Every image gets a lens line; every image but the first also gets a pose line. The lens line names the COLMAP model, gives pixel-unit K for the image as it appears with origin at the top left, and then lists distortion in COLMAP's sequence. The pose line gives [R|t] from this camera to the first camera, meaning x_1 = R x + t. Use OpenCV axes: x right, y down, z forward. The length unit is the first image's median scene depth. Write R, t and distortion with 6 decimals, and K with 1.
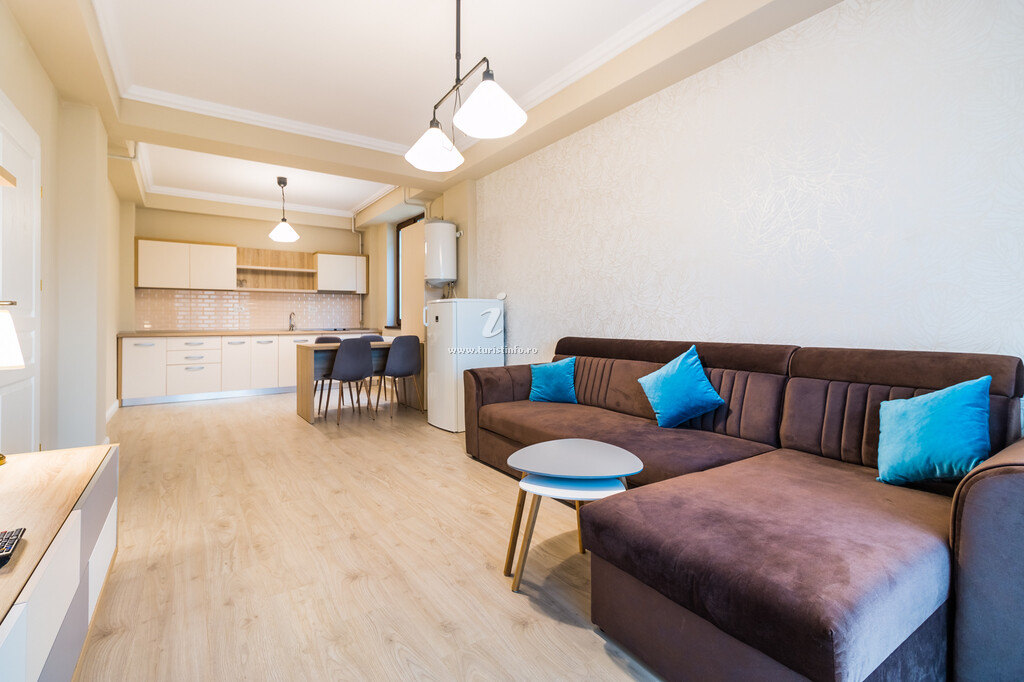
lens RADIAL K [[477.1, 0, 505.2], [0, 477.1, 323.6], [0, 0, 1]] dist [0.001271, 0.004158]
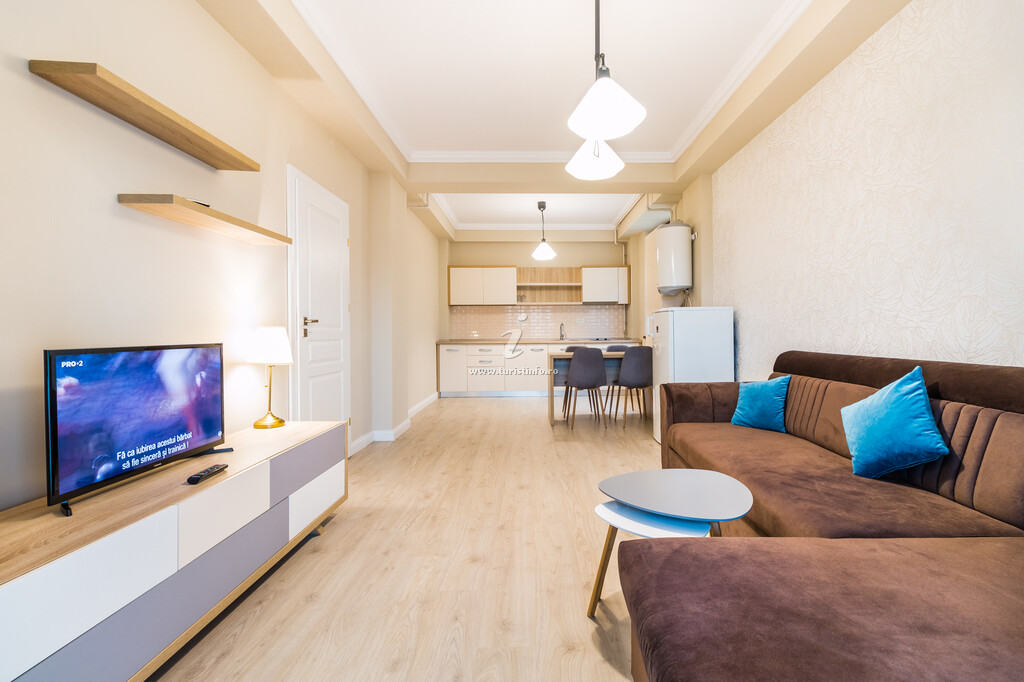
lens RADIAL K [[477.1, 0, 508.9], [0, 477.1, 342.3], [0, 0, 1]] dist [0.001271, 0.004158]
pose [[0.835838, 0.009515, -0.548893, 0.179427], [0.001373, 0.999810, 0.019422, -0.003049], [0.548974, -0.016987, 0.835667, 0.053442]]
